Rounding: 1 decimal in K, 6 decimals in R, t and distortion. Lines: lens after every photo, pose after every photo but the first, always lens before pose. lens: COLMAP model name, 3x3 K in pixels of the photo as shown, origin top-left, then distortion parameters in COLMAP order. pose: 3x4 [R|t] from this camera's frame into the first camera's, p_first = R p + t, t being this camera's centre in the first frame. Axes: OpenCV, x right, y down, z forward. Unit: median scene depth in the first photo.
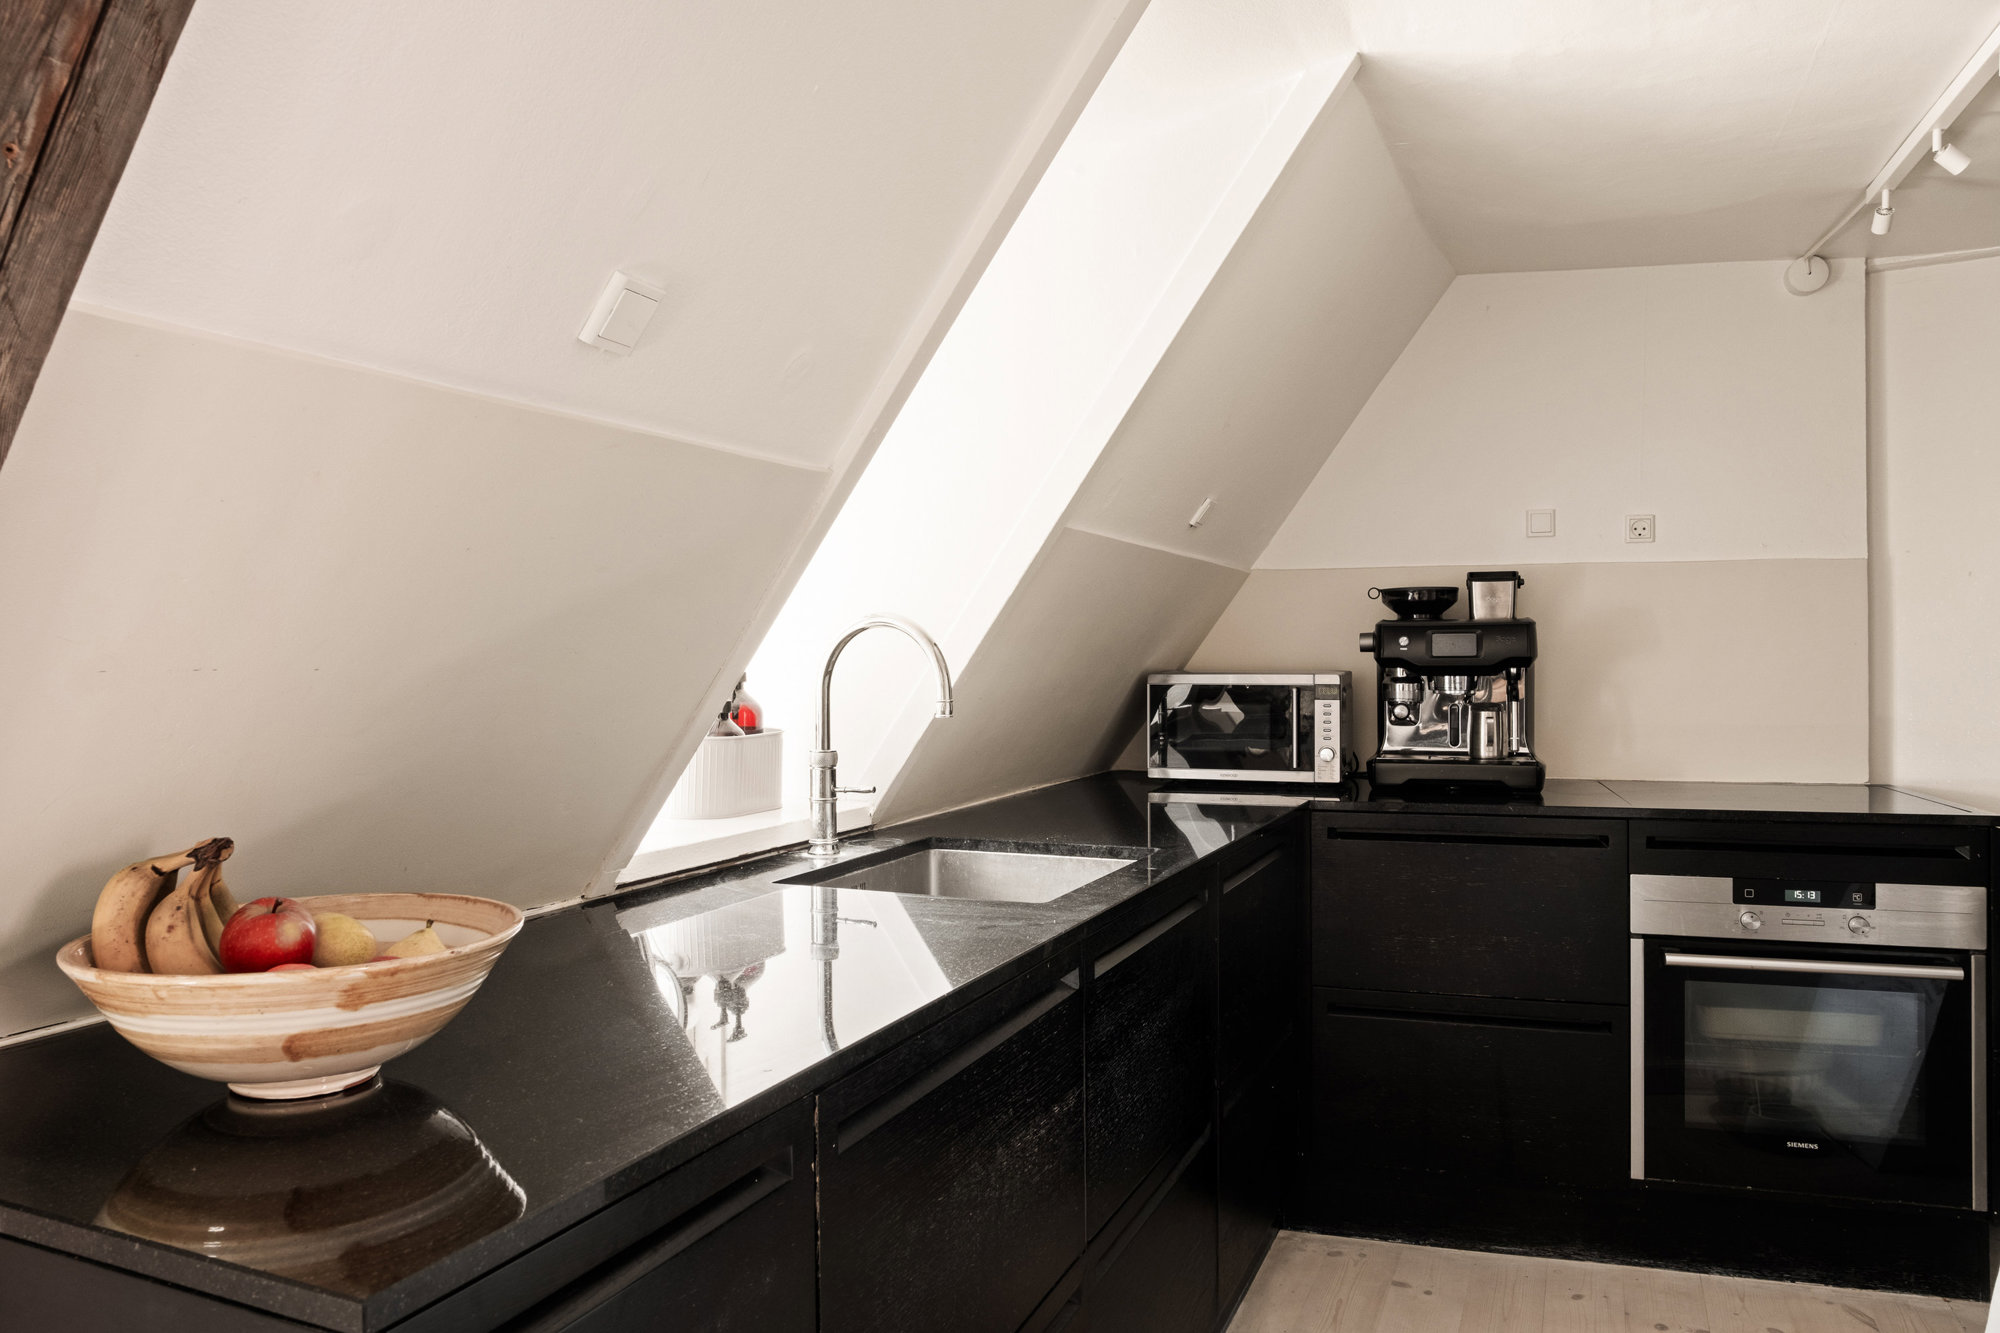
lens RADIAL K [[1387.2, 0, 991.2], [0, 1387.2, 661.6], [0, 0, 1]] dist [-0.005351, 0.000416]
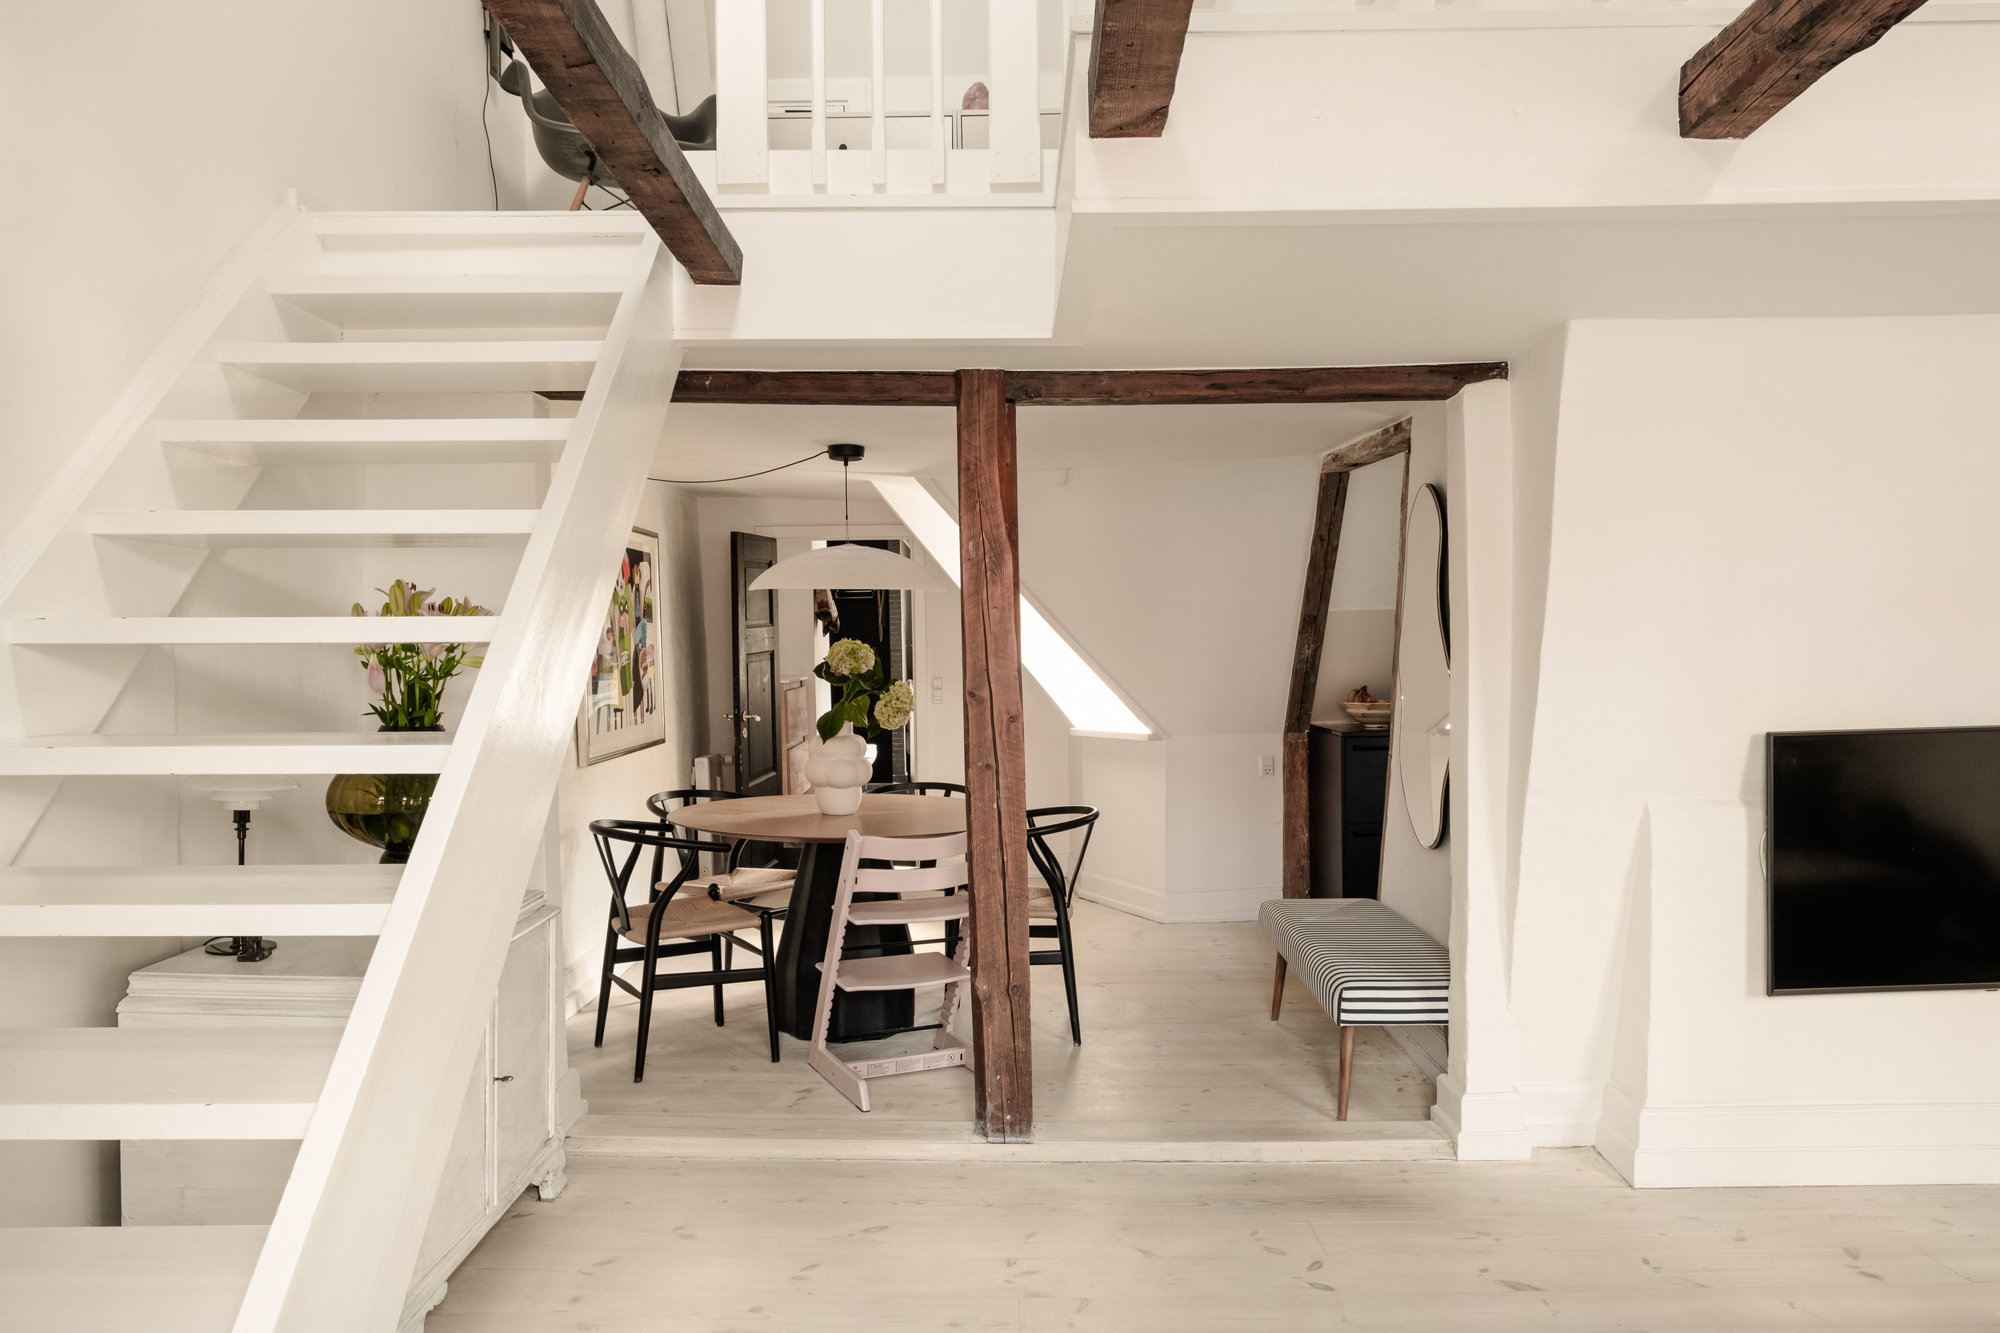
lens RADIAL K [[1387.2, 0, 985.1], [0, 1387.2, 706.1], [0, 0, 1]] dist [-0.005351, 0.000416]
pose [[0.406386, 0.035415, -0.913015, 3.652421], [0.012424, 0.998942, 0.044278, -0.063489], [0.913617, -0.029337, 0.405516, -2.536748]]
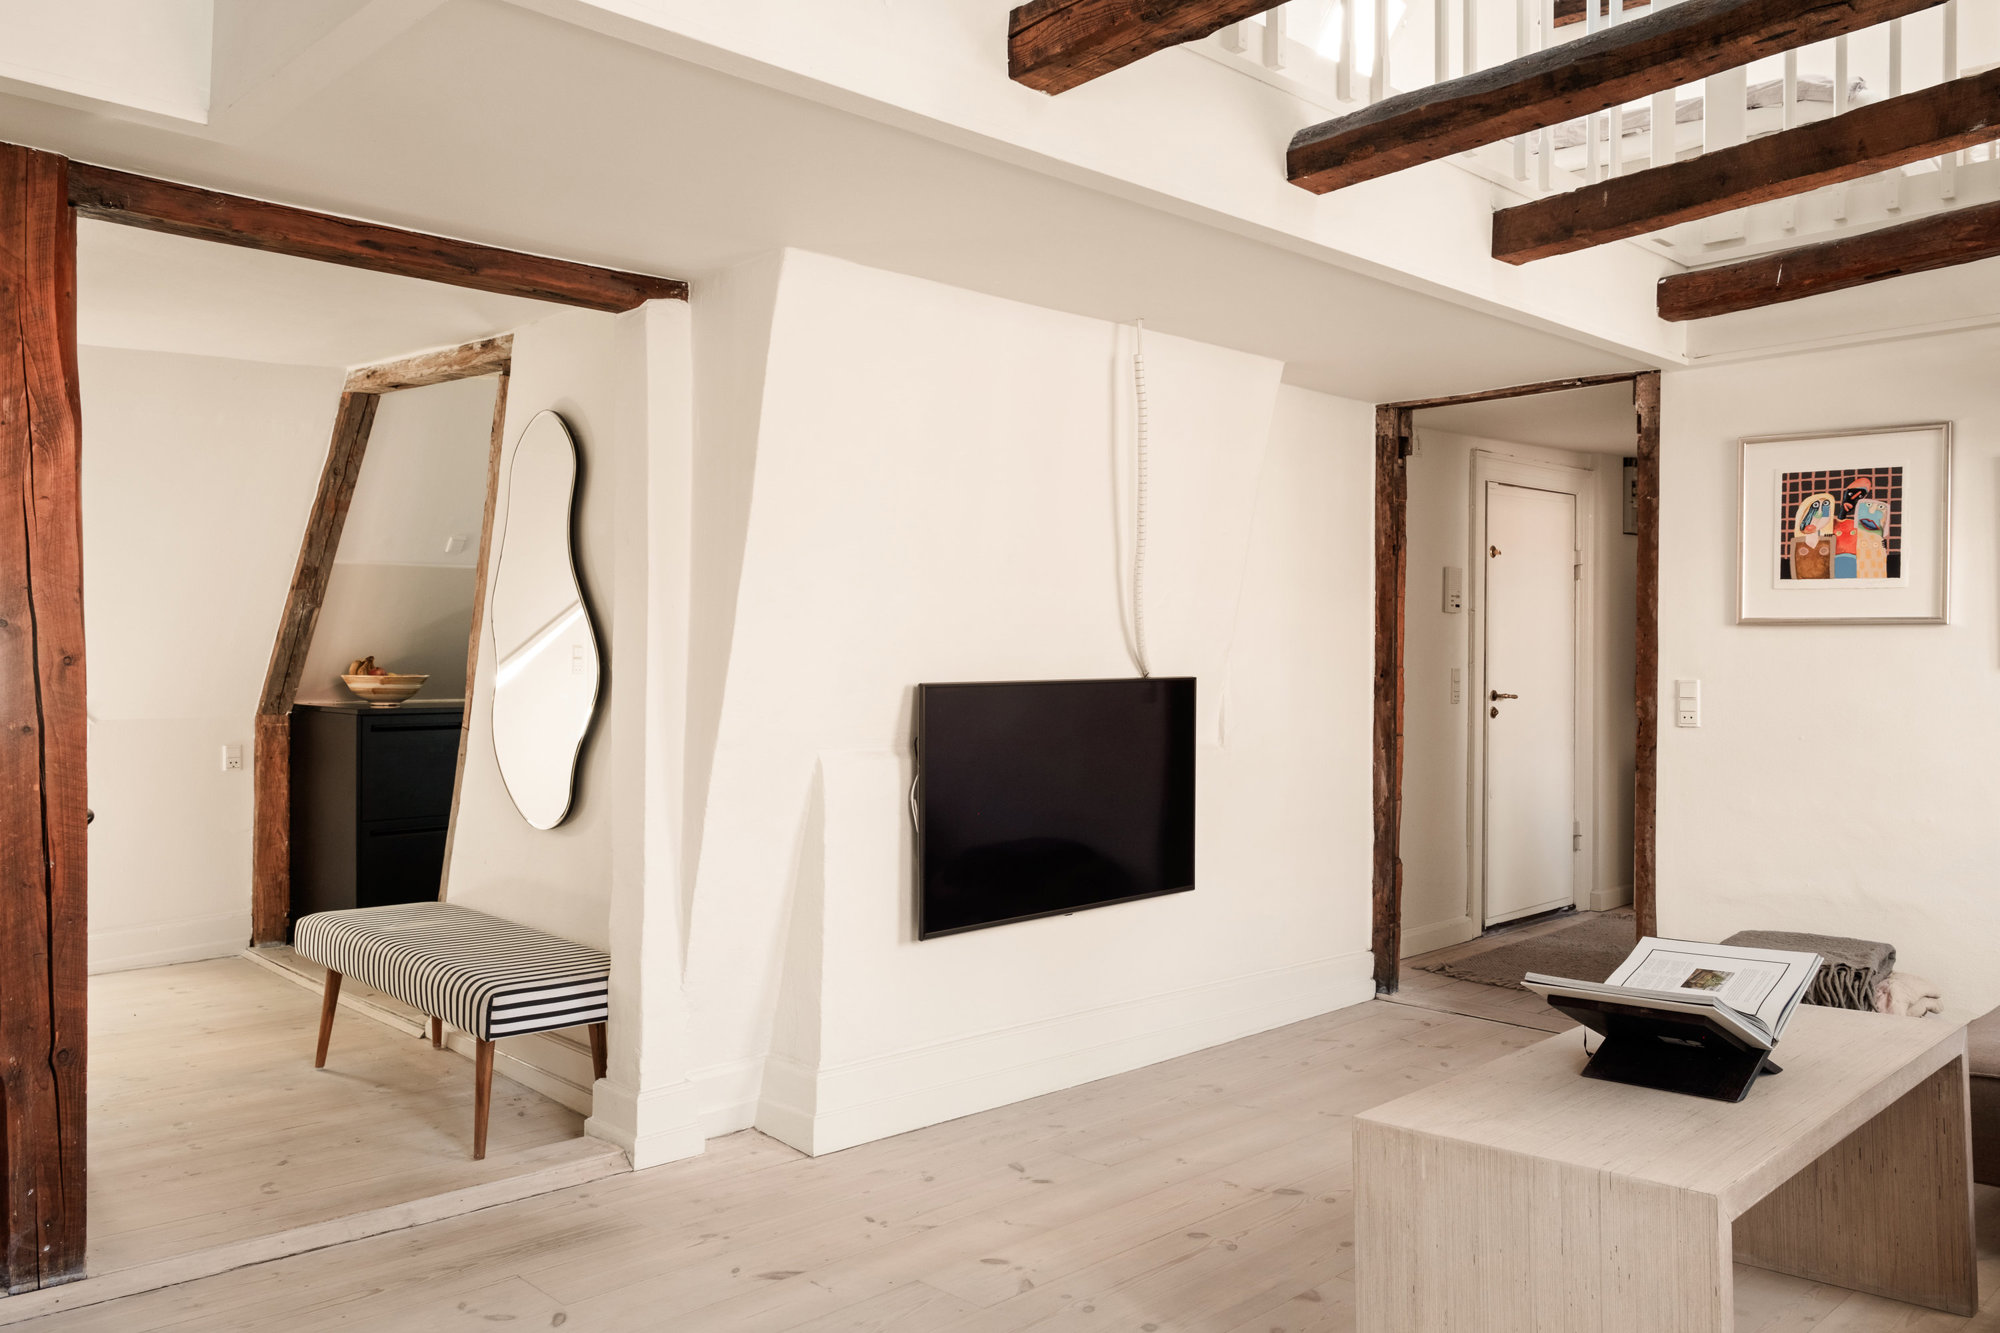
lens RADIAL K [[1562.0, 0, 991.3], [0, 1562.0, 655.6], [0, 0, 1]] dist [-0.001796, 0.011317]
pose [[0.930644, 0.013753, -0.365667, 3.067839], [-0.013953, 0.999900, 0.002095, 0.068087], [0.365659, 0.003152, 0.930743, -2.942340]]
